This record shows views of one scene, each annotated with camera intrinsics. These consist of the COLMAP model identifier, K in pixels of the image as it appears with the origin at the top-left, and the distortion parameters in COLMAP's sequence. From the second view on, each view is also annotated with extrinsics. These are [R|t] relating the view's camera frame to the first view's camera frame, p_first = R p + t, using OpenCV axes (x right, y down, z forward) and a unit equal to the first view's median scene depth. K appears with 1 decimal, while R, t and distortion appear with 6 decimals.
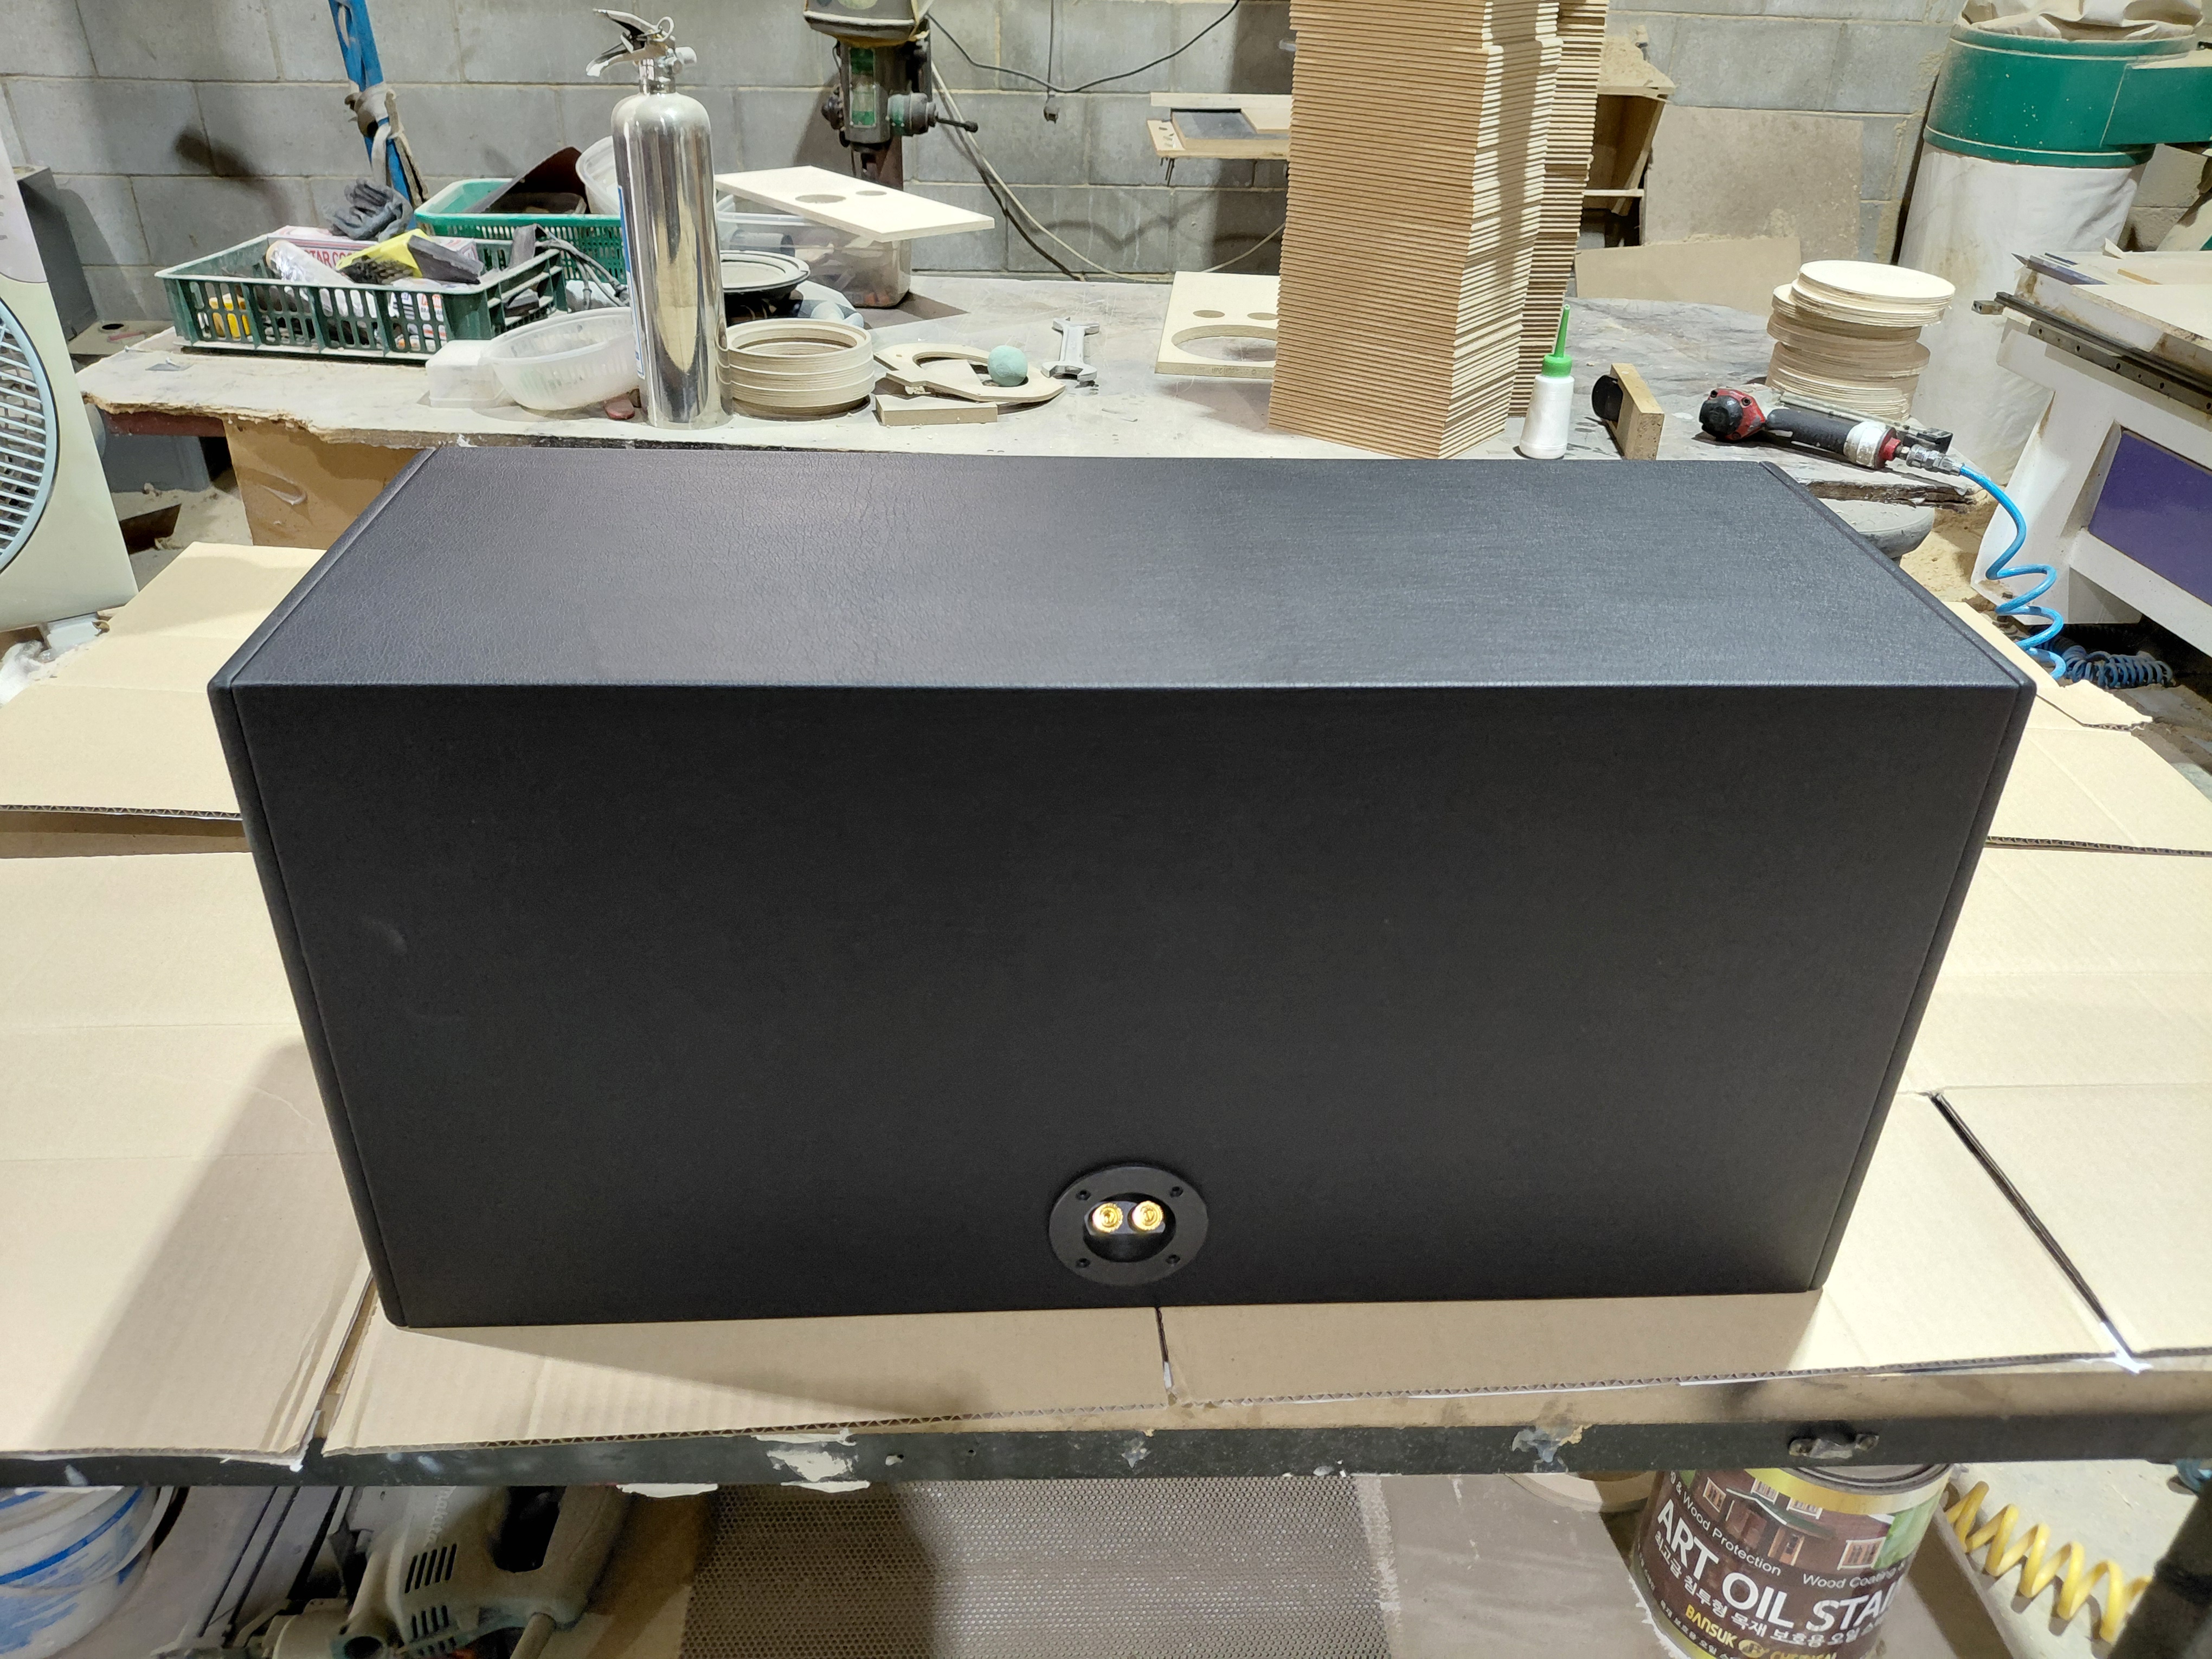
lens RADIAL K [[1674.7, 0, 1124.6], [0, 1674.7, 831.8], [0, 0, 1]] dist [-0.026000, -0.010698]
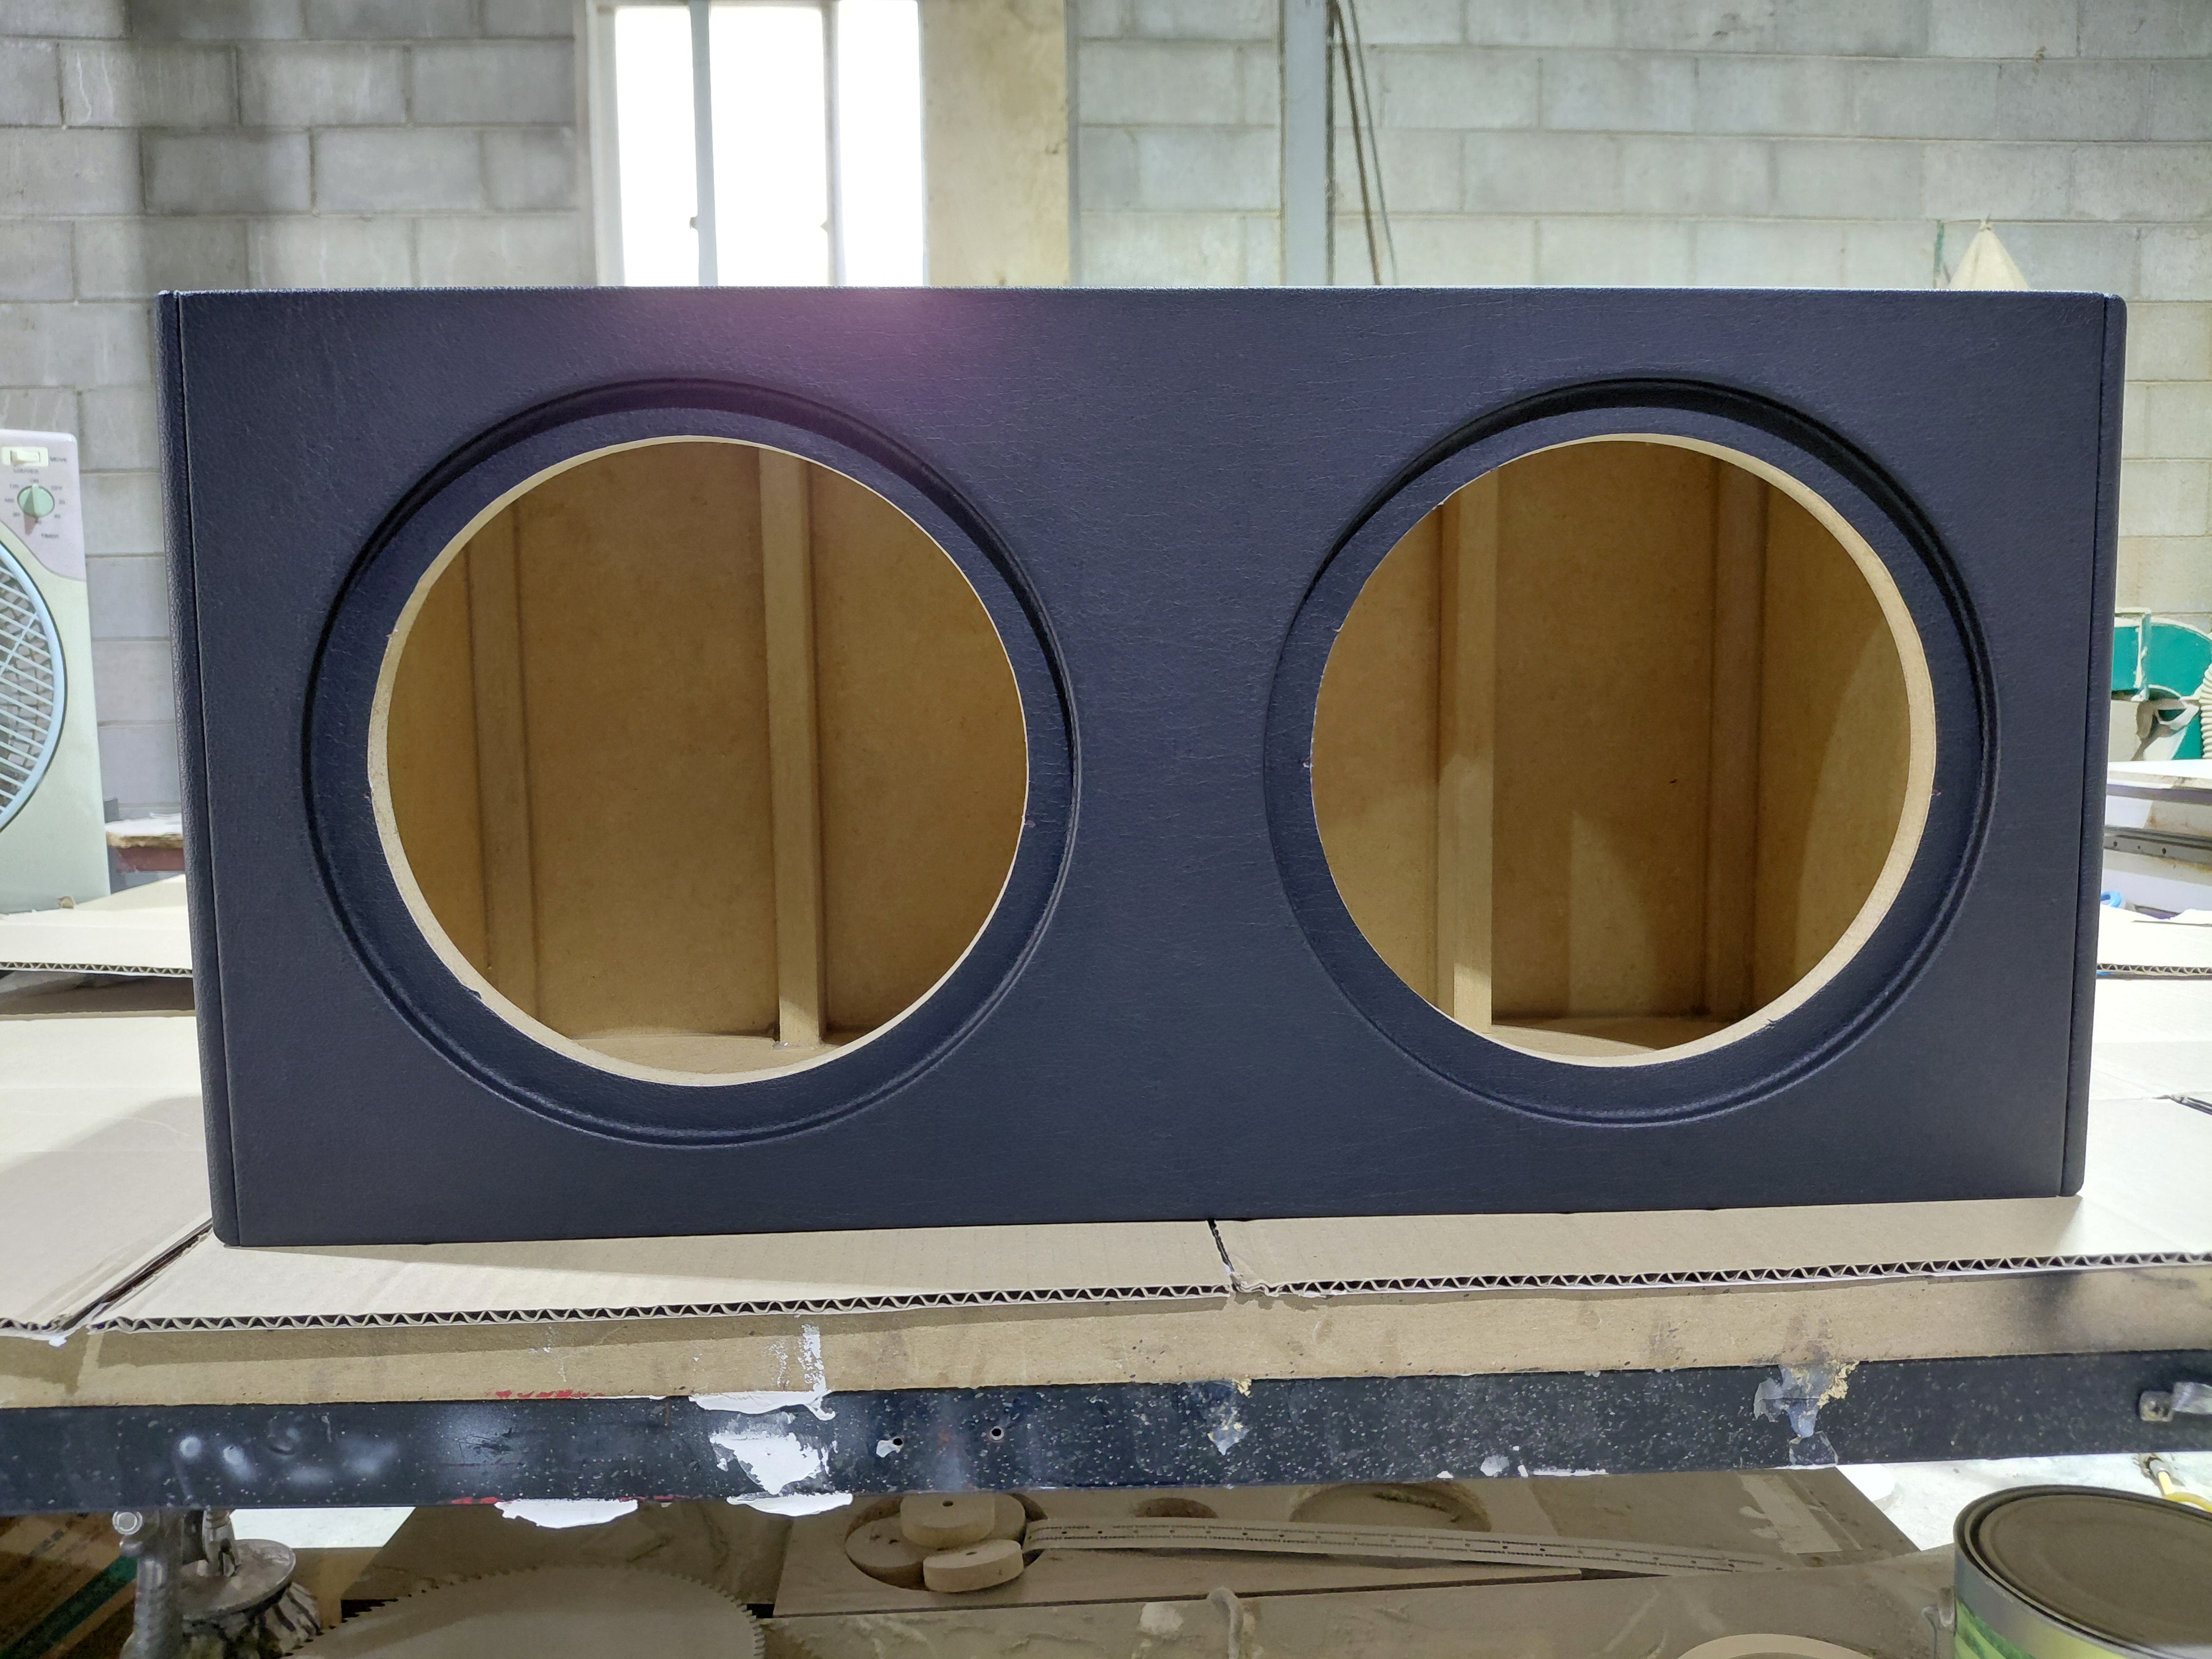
lens RADIAL K [[1674.7, 0, 1106.4], [0, 1674.7, 827.0], [0, 0, 1]] dist [-0.026000, -0.010698]
pose [[0.999075, -0.042592, -0.005899, -0.013680], [0.035836, 0.900605, -0.433158, 0.205626], [0.023761, 0.432546, 0.901299, 0.114093]]
